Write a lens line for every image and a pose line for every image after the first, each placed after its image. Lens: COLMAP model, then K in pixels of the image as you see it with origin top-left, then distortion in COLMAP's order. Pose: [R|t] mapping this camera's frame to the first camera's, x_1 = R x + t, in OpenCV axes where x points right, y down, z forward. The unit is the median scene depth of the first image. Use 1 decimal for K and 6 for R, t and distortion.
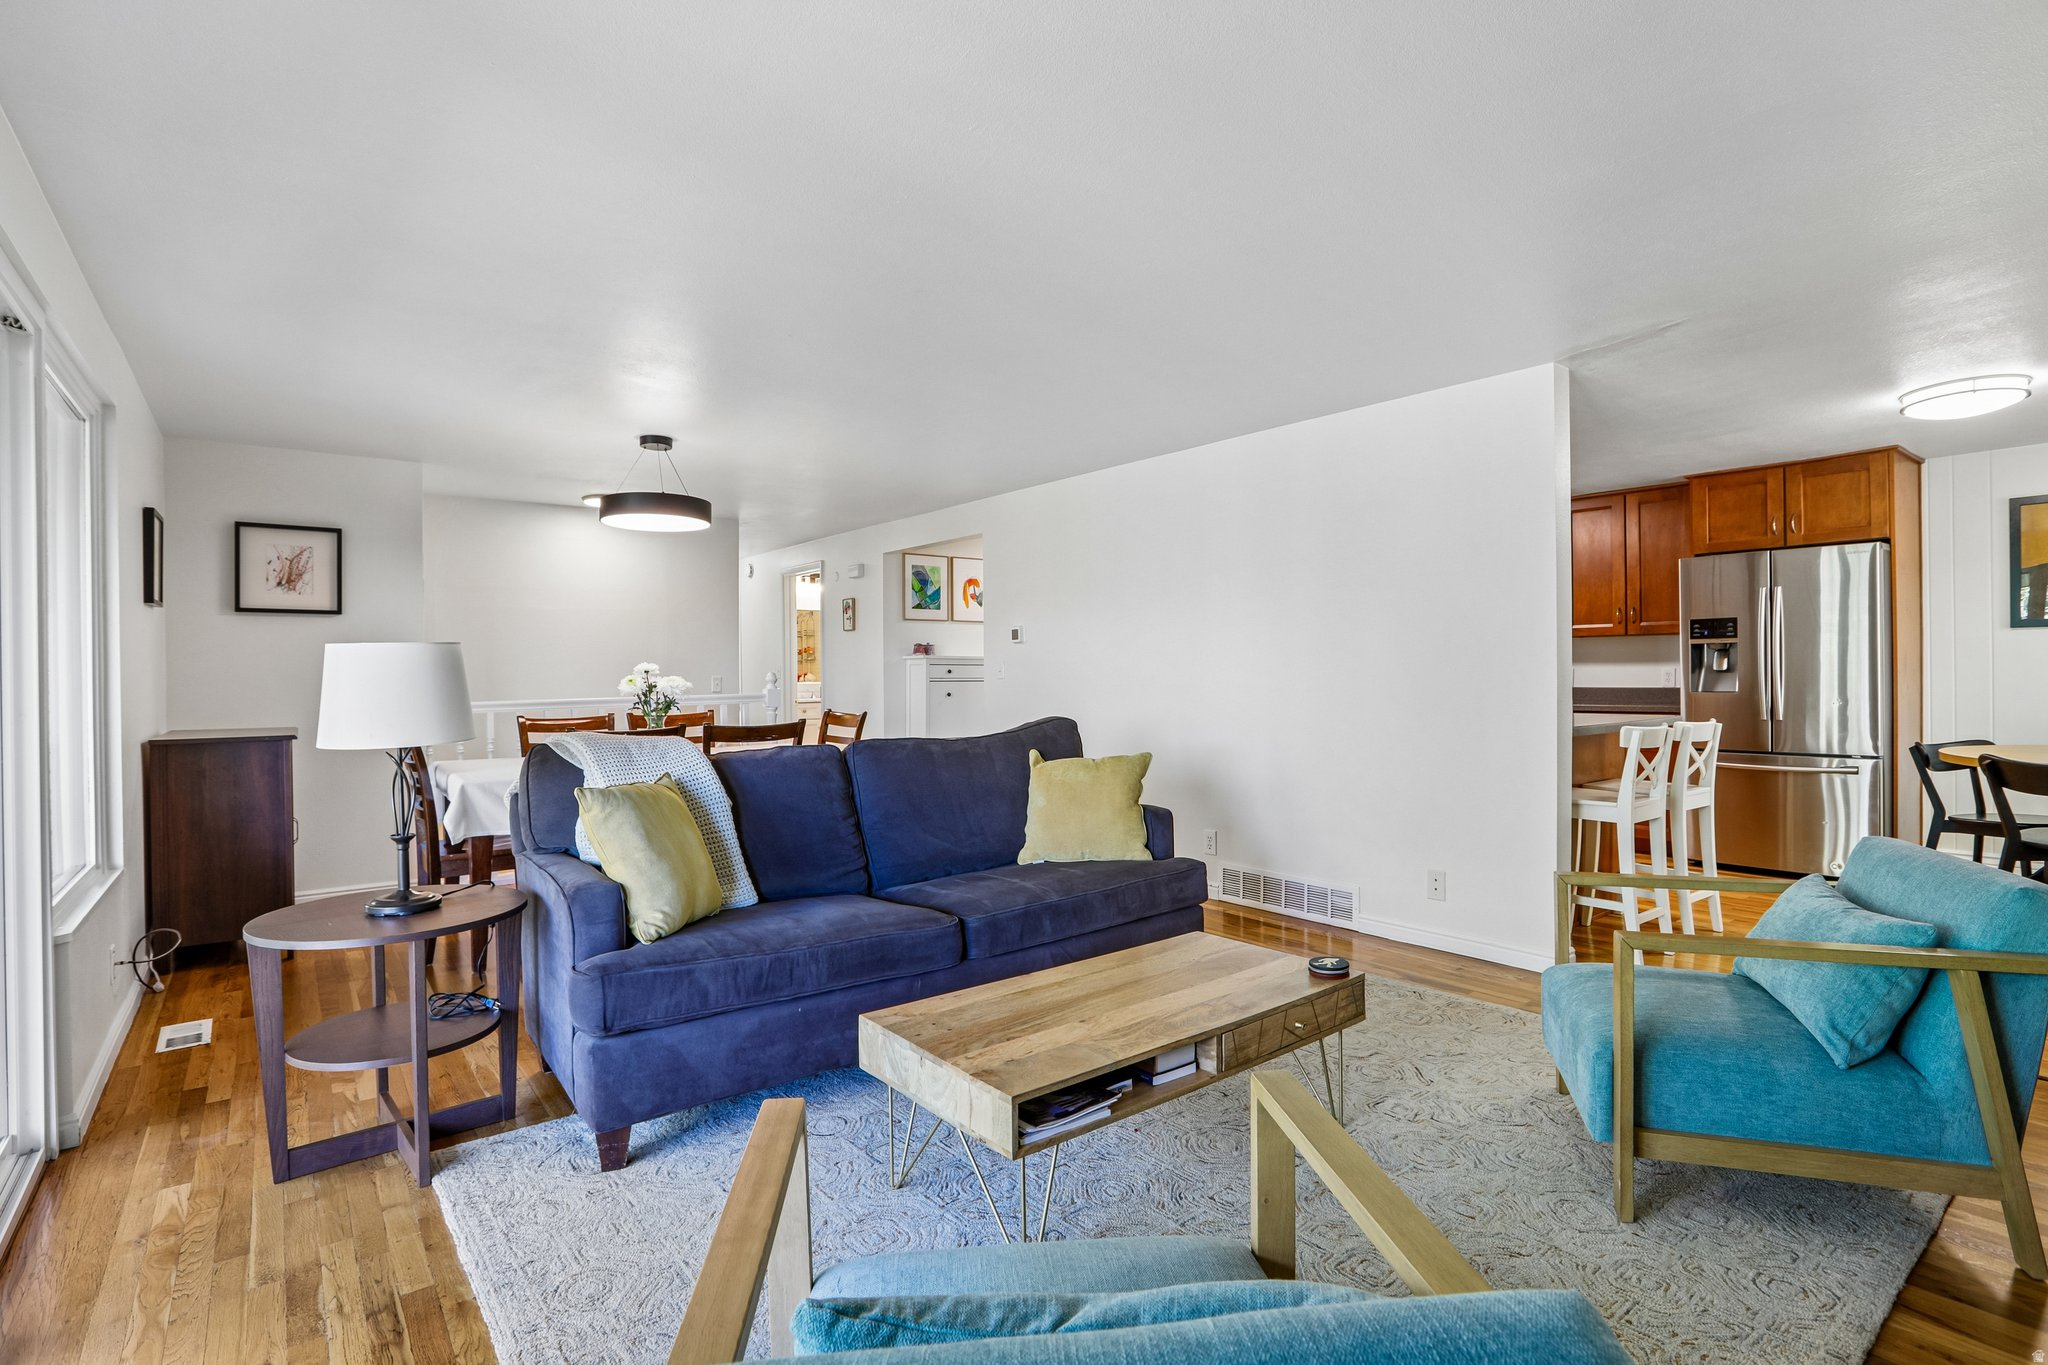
lens RADIAL K [[1032.7, 0, 992.3], [0, 1032.7, 673.2], [0, 0, 1]] dist [-0.005057, 0.000367]
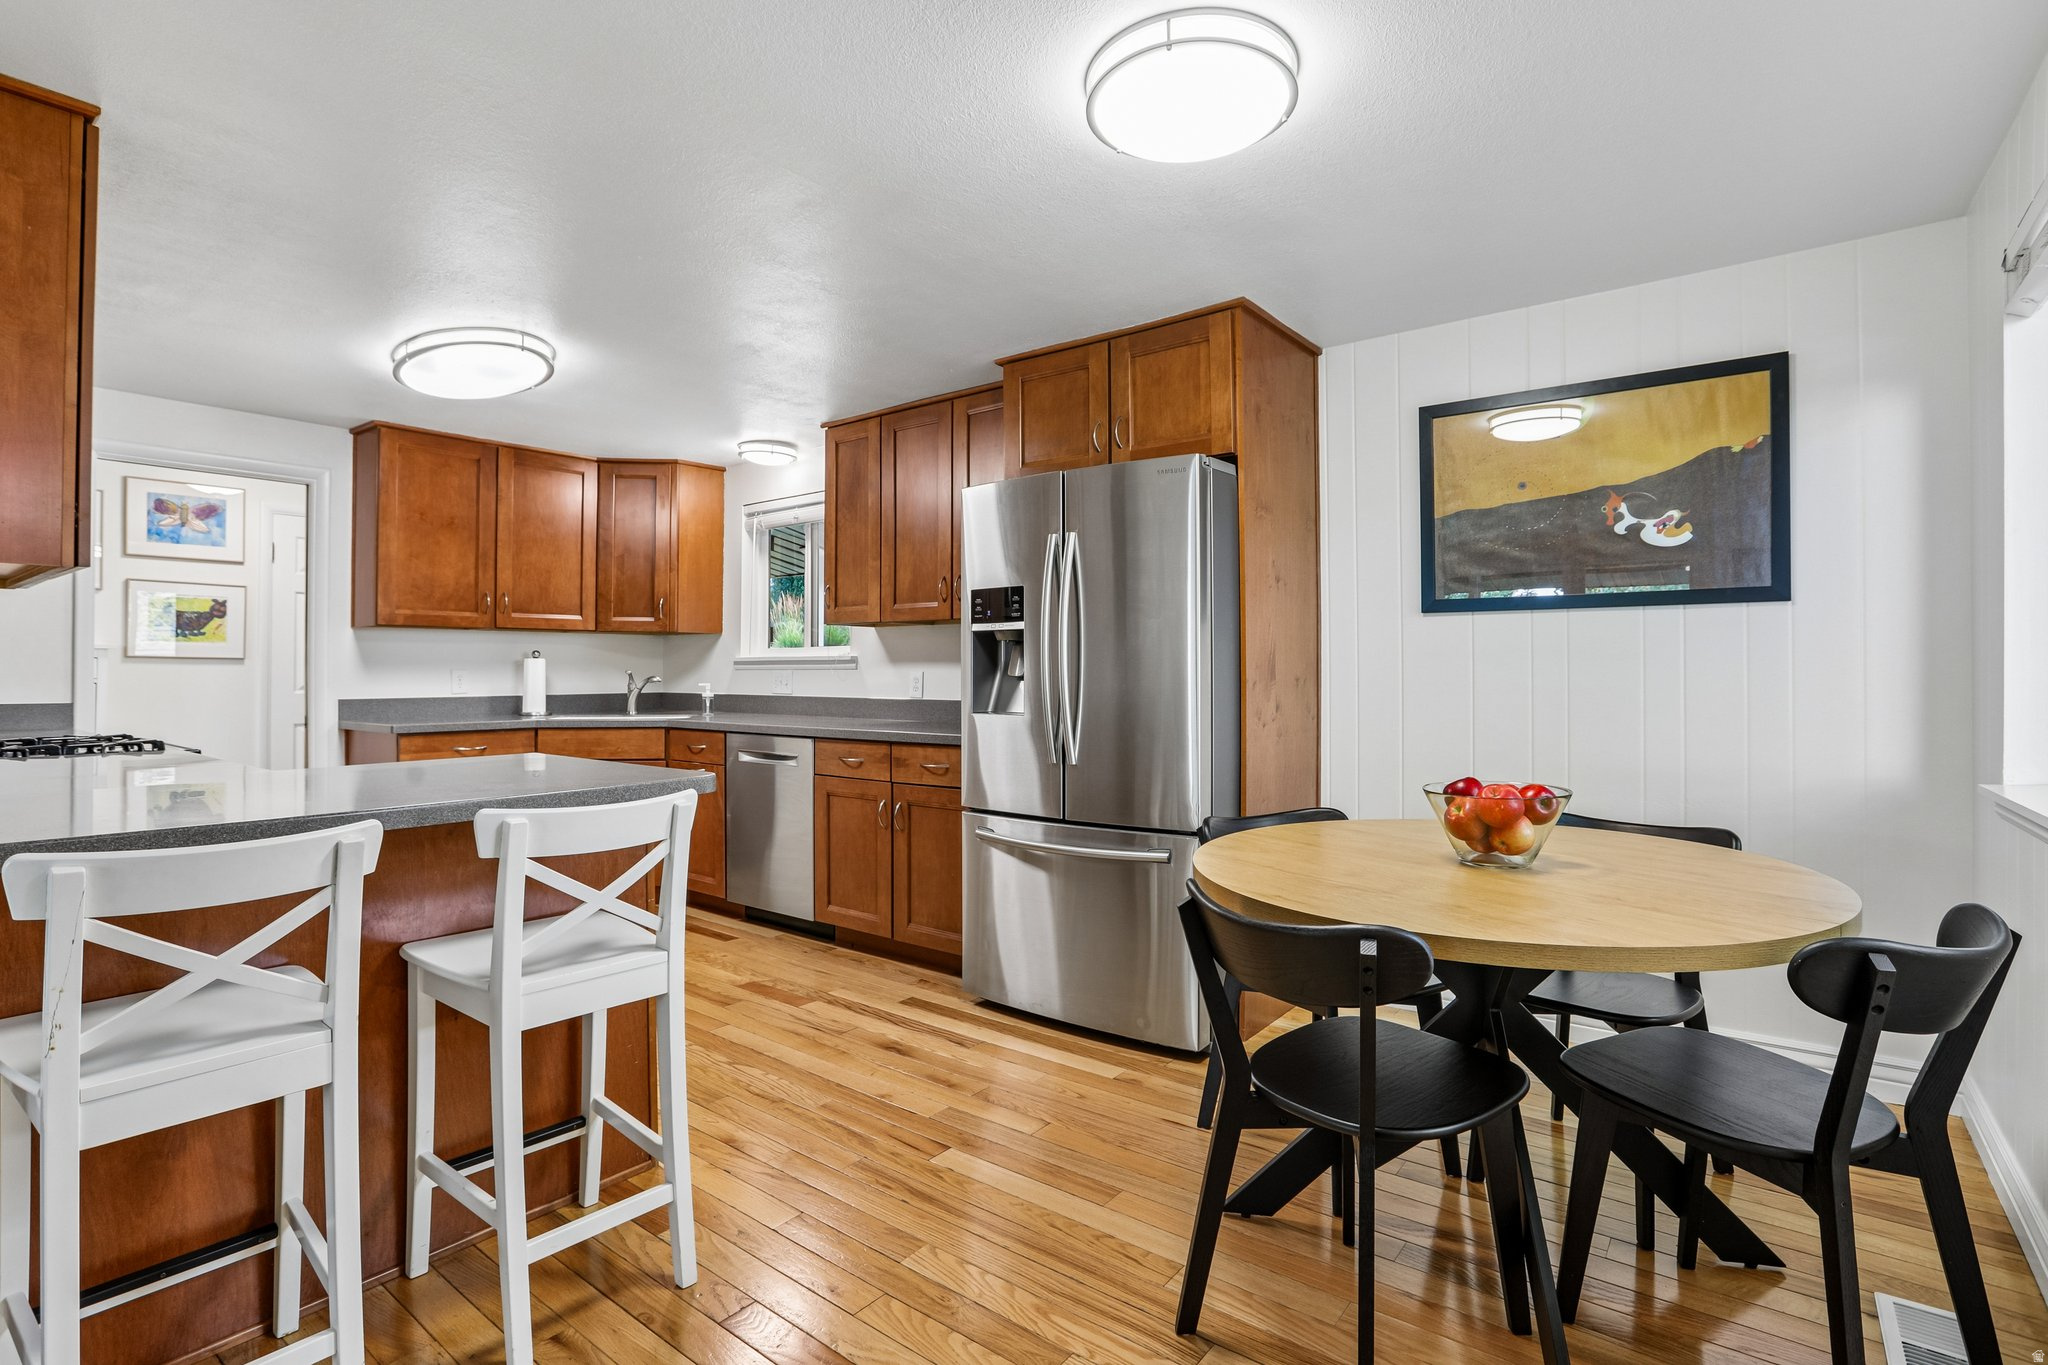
lens RADIAL K [[1032.7, 0, 992.3], [0, 1032.7, 673.2], [0, 0, 1]] dist [-0.005057, 0.000367]
pose [[0.969614, 0.007926, 0.244512, 0.543721], [-0.006766, 0.999962, -0.005581, -0.001130], [-0.244547, 0.003757, 0.969630, 0.420961]]
